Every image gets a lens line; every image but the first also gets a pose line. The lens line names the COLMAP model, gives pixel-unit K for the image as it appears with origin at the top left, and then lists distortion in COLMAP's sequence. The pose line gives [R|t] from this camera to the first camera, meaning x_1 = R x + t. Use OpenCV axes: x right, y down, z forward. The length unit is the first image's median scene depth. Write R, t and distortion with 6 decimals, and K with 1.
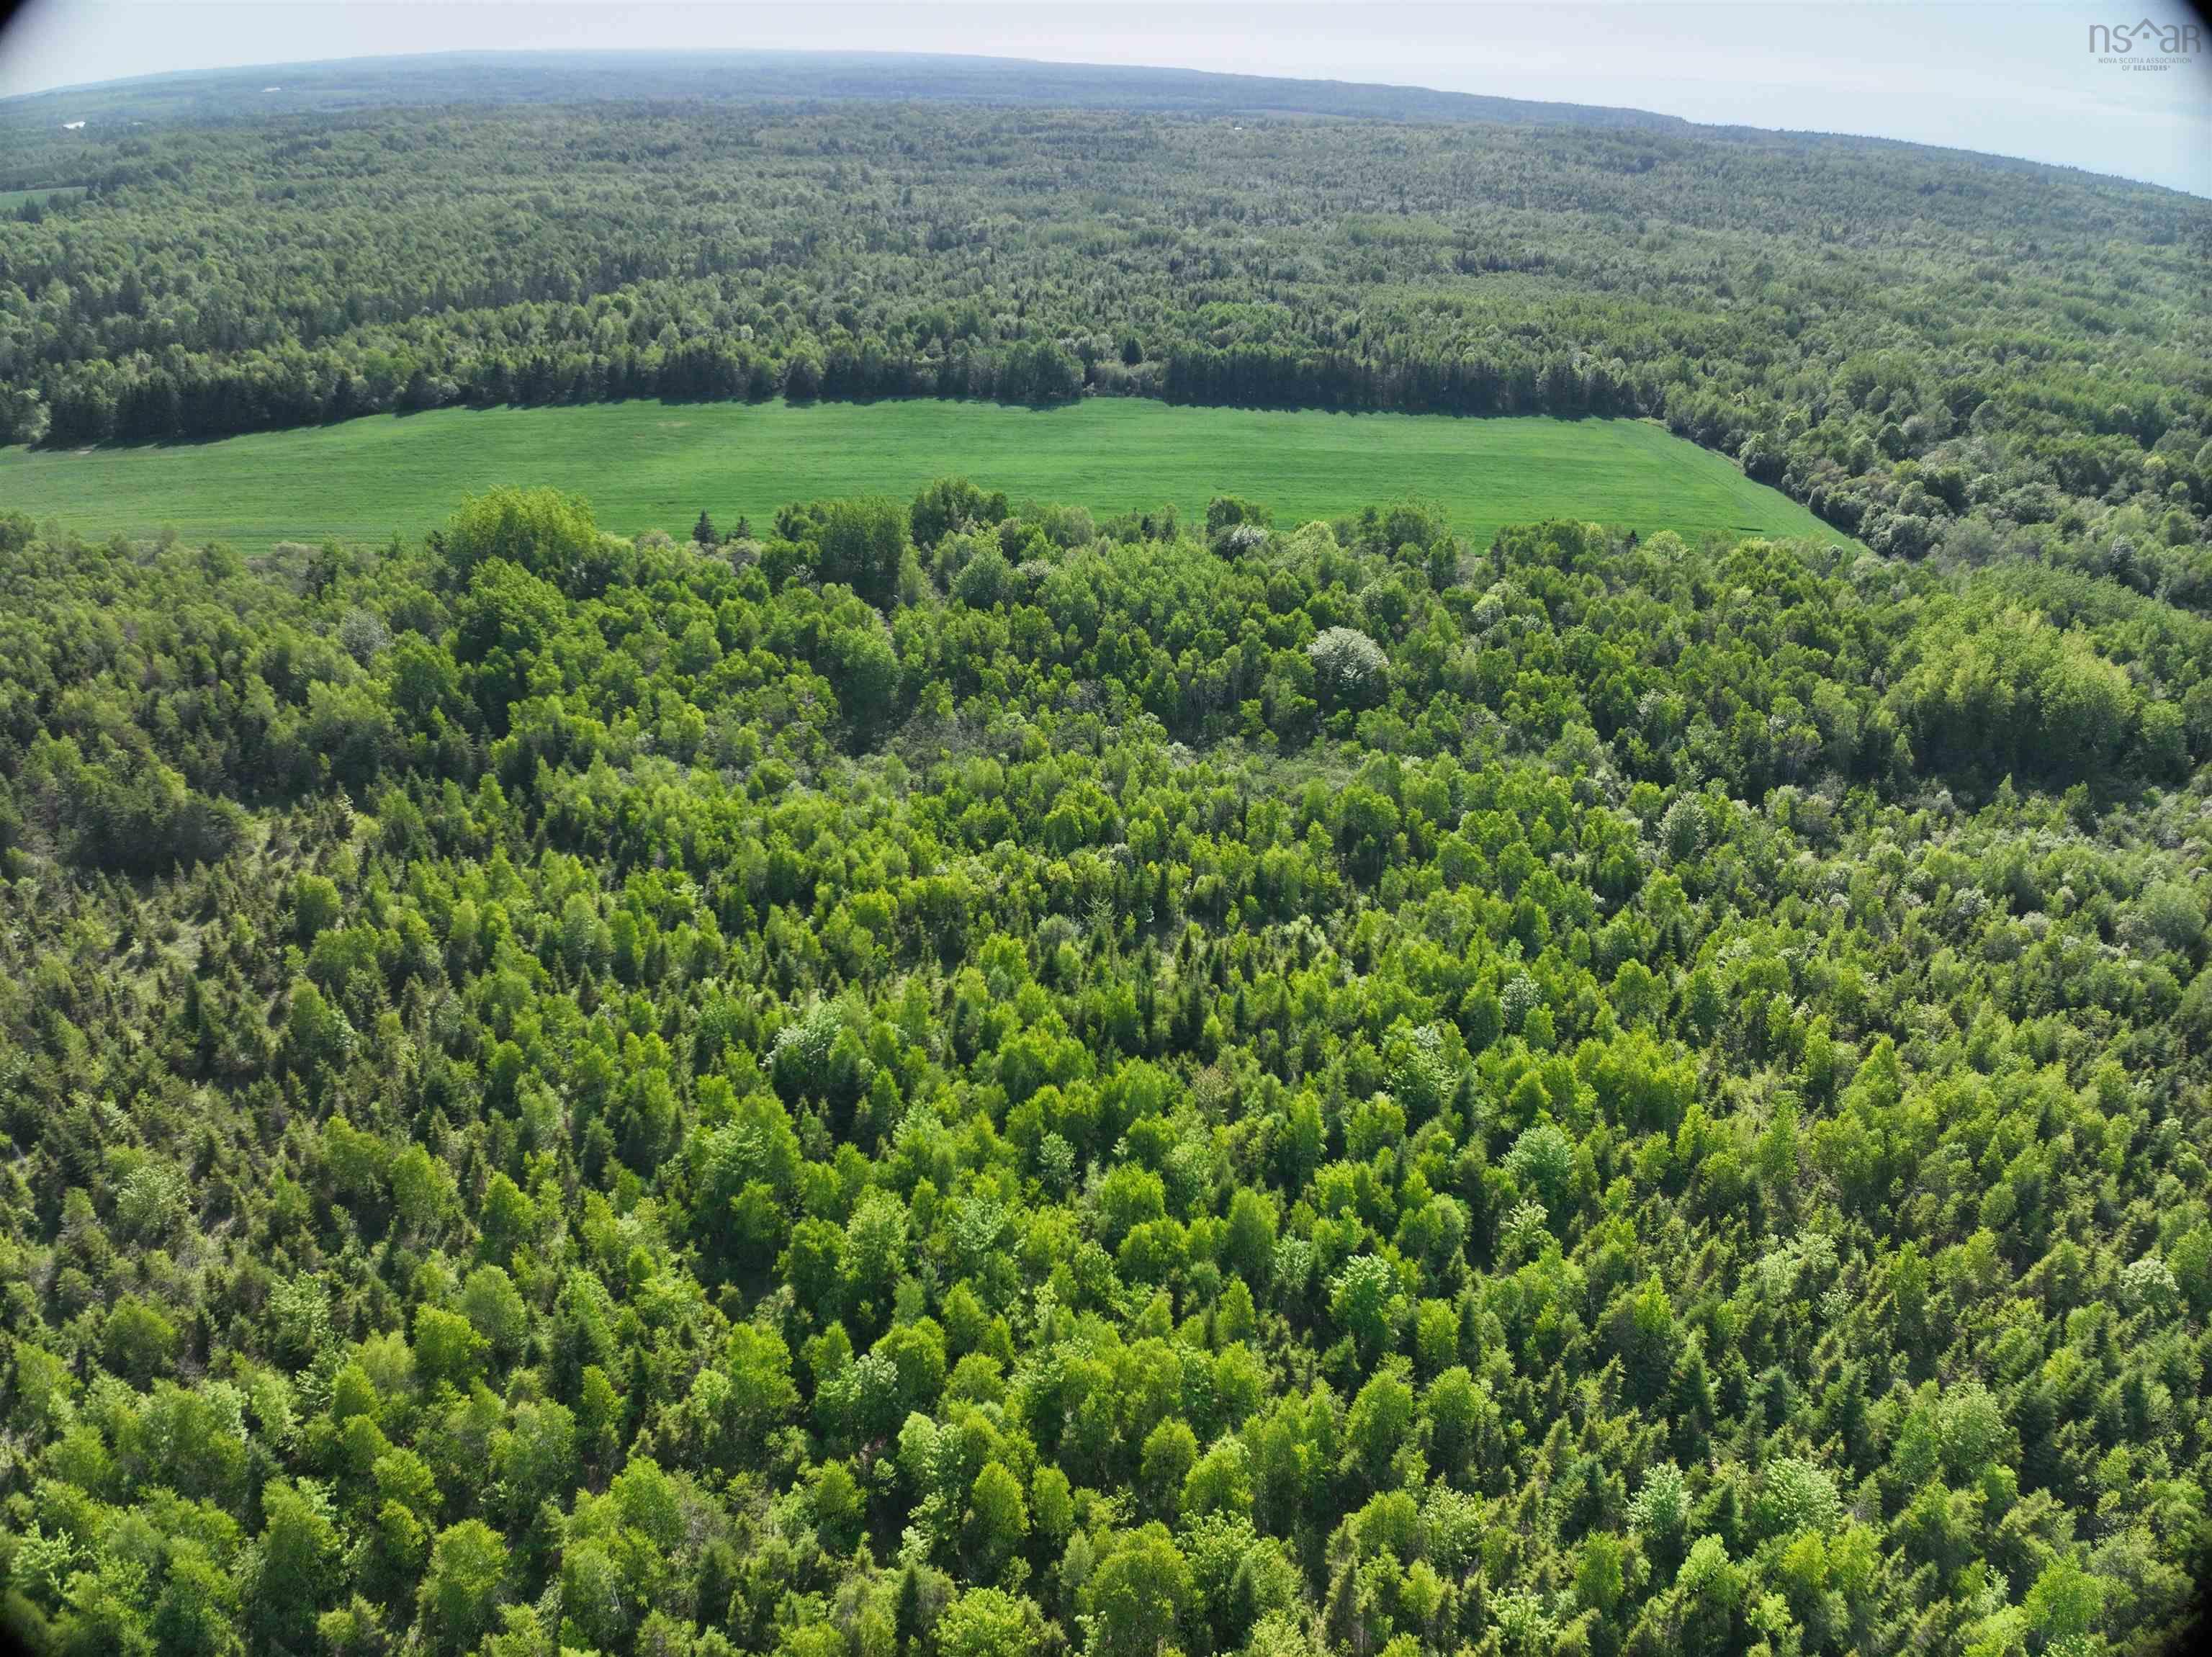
lens RADIAL K [[1562.3, 0, 1103.6], [0, 1562.3, 793.0], [0, 0, 1]] dist [-0.109554, -0.006263]
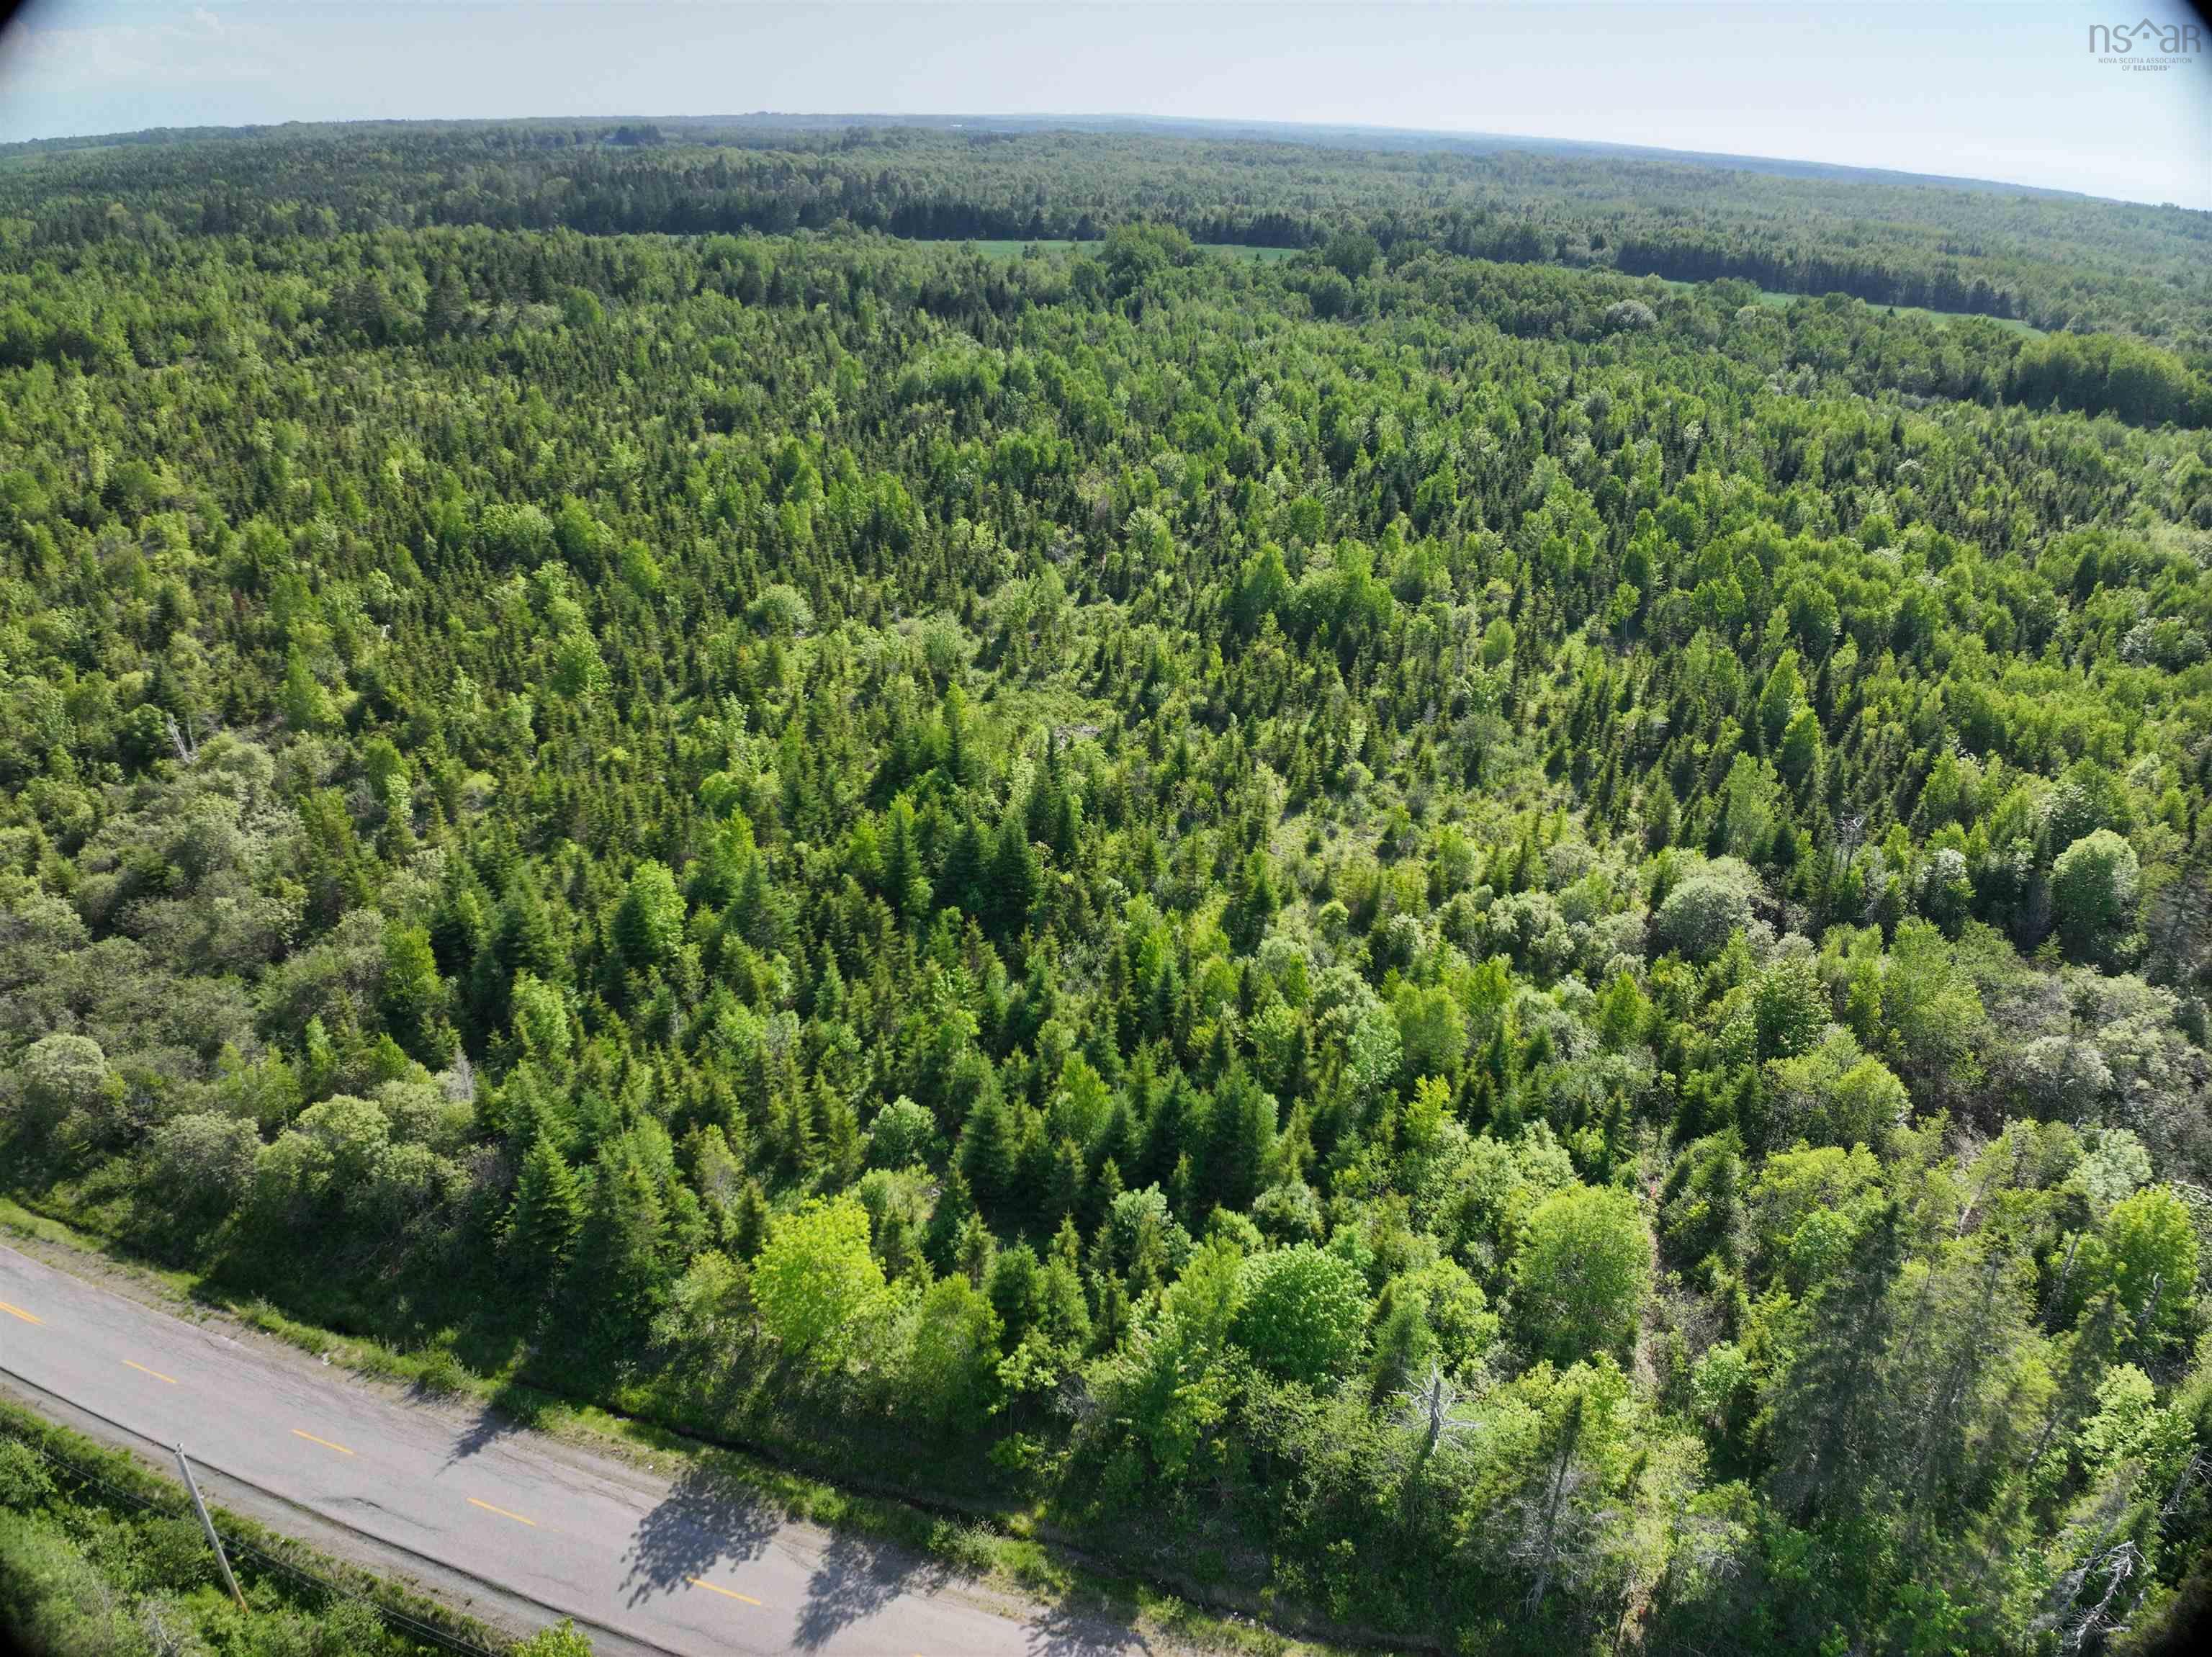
lens RADIAL K [[1562.3, 0, 1103.6], [0, 1562.3, 793.0], [0, 0, 1]] dist [-0.109554, -0.006263]
pose [[0.929889, 0.147663, -0.336900, 0.142120], [-0.162999, 0.986470, -0.017530, 0.287334], [0.329753, 0.071216, 0.941377, -0.343149]]
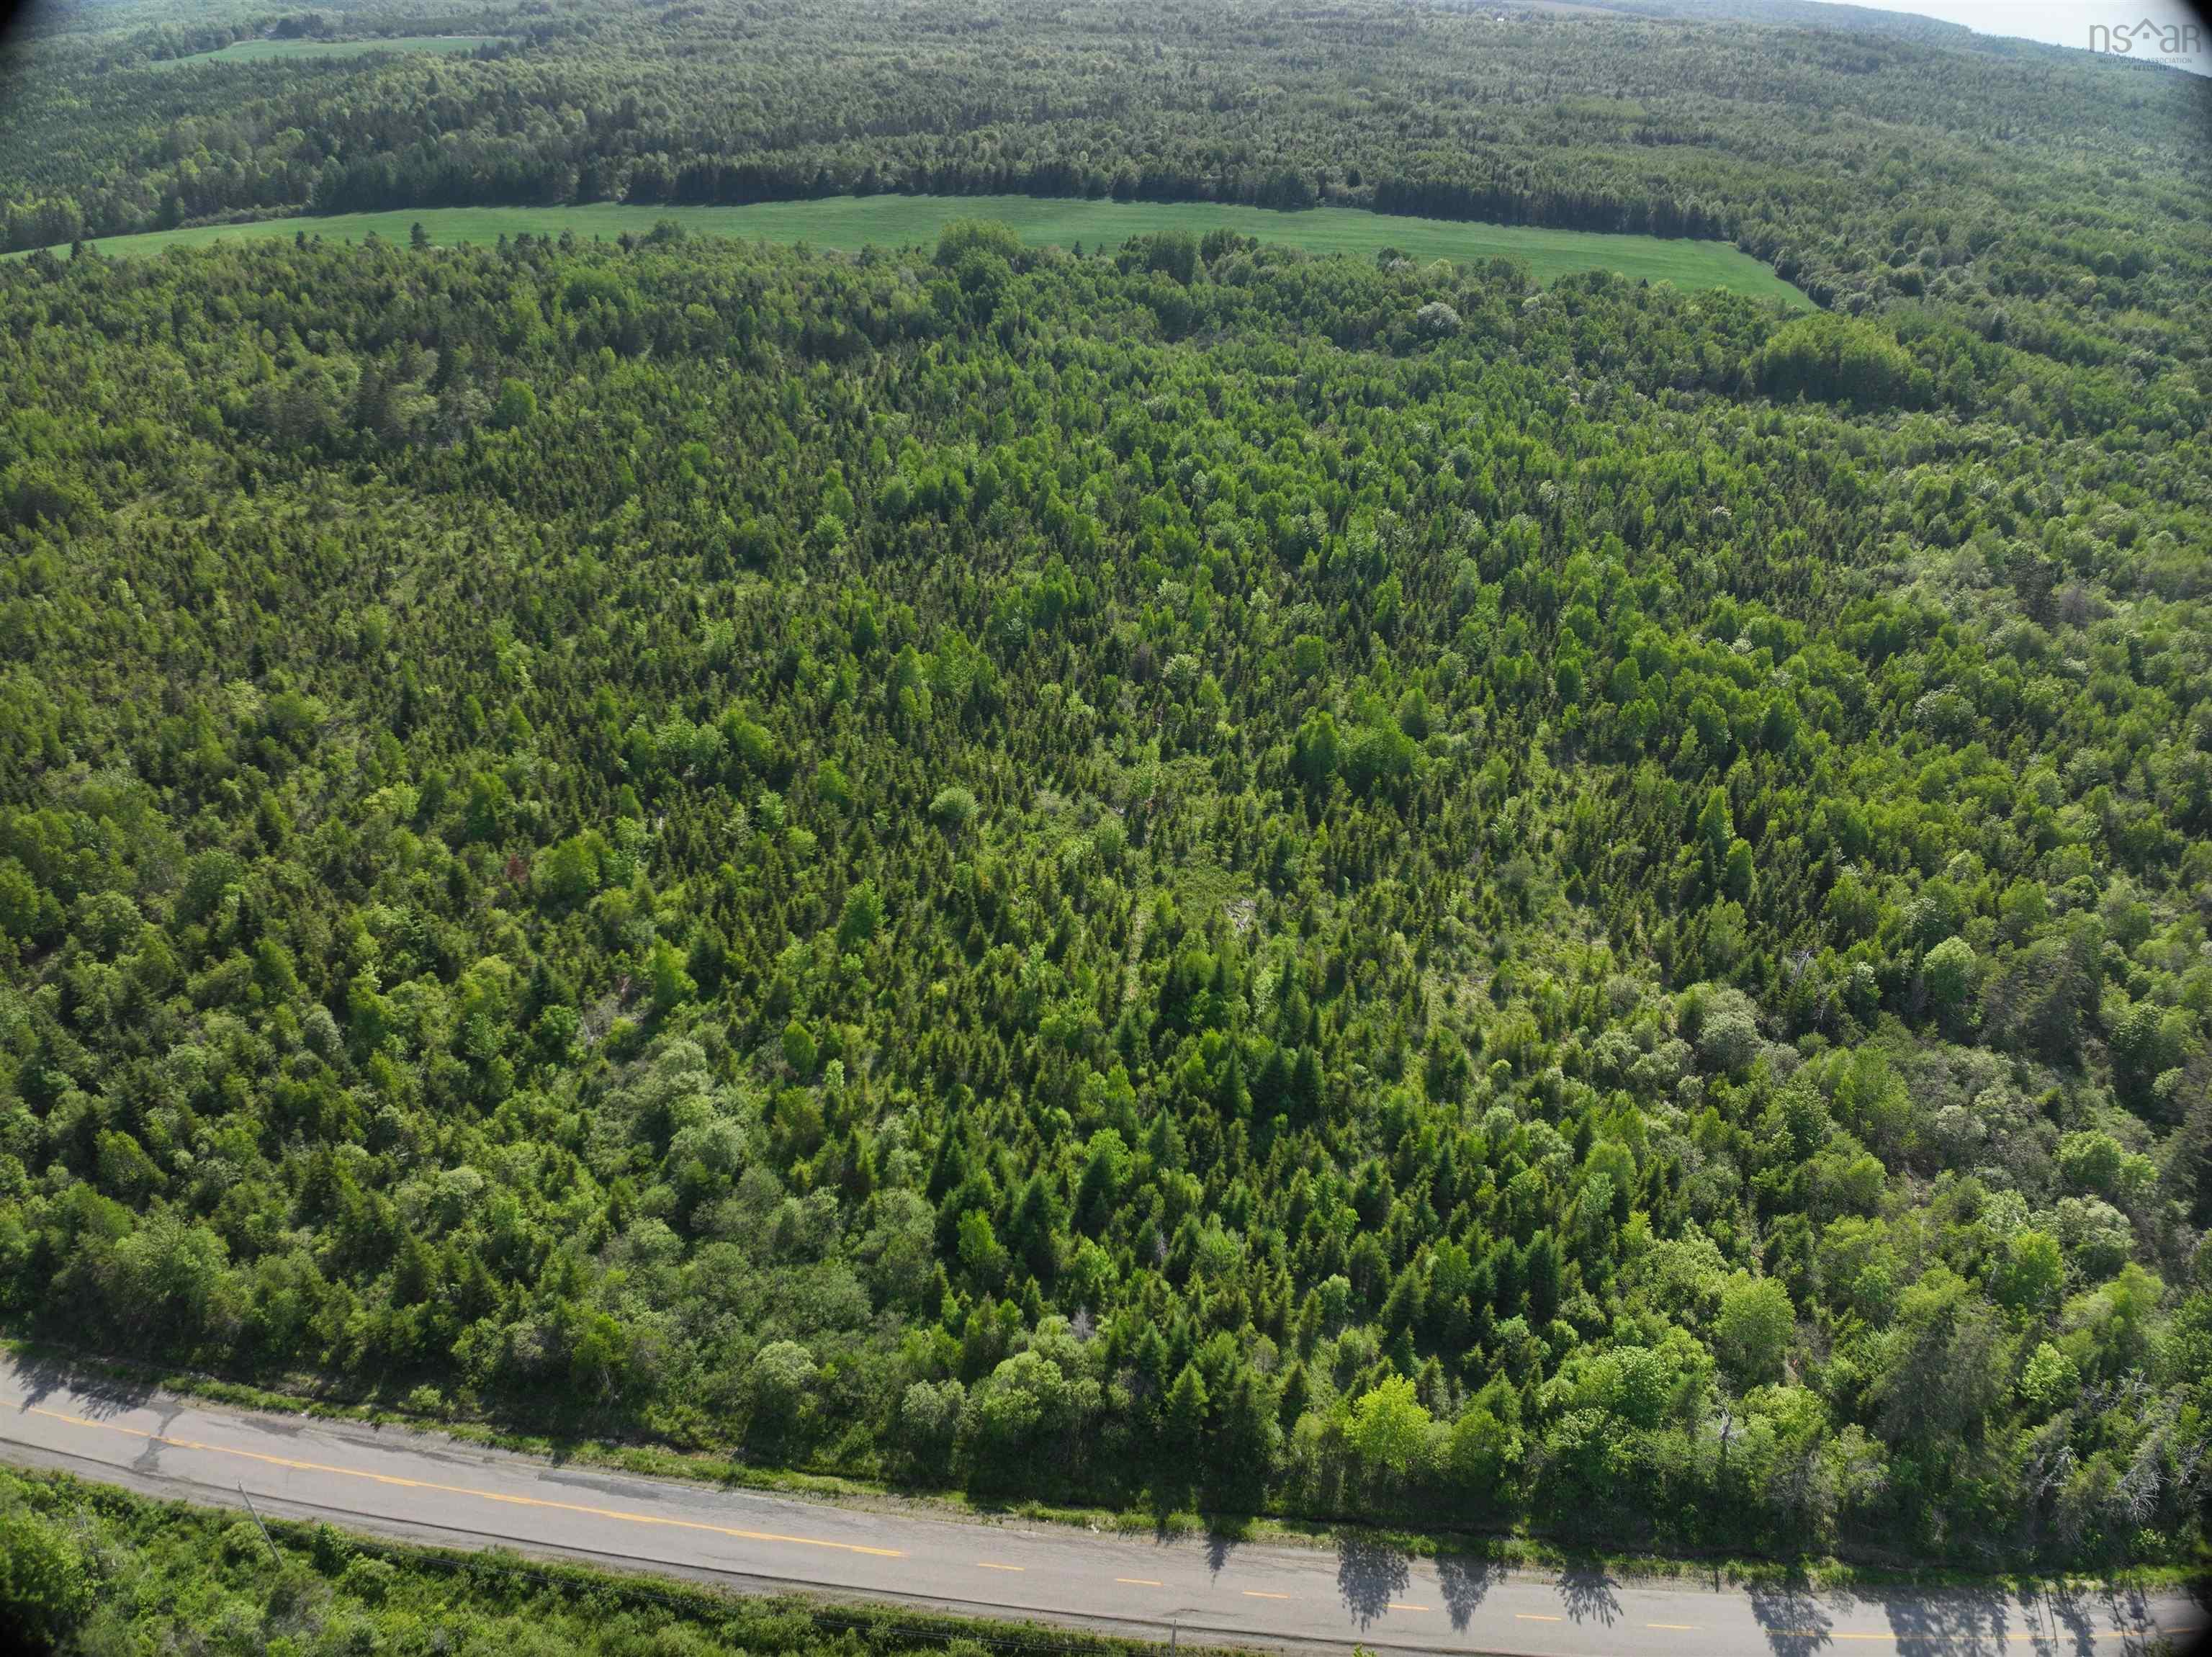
lens RADIAL K [[1562.3, 0, 1103.6], [0, 1562.3, 793.0], [0, 0, 1]] dist [-0.109554, -0.006263]
pose [[0.986364, 0.081045, -0.143241, 0.041274], [-0.071317, 0.994866, 0.071796, 0.204277], [0.148324, -0.060602, 0.987080, -0.481583]]
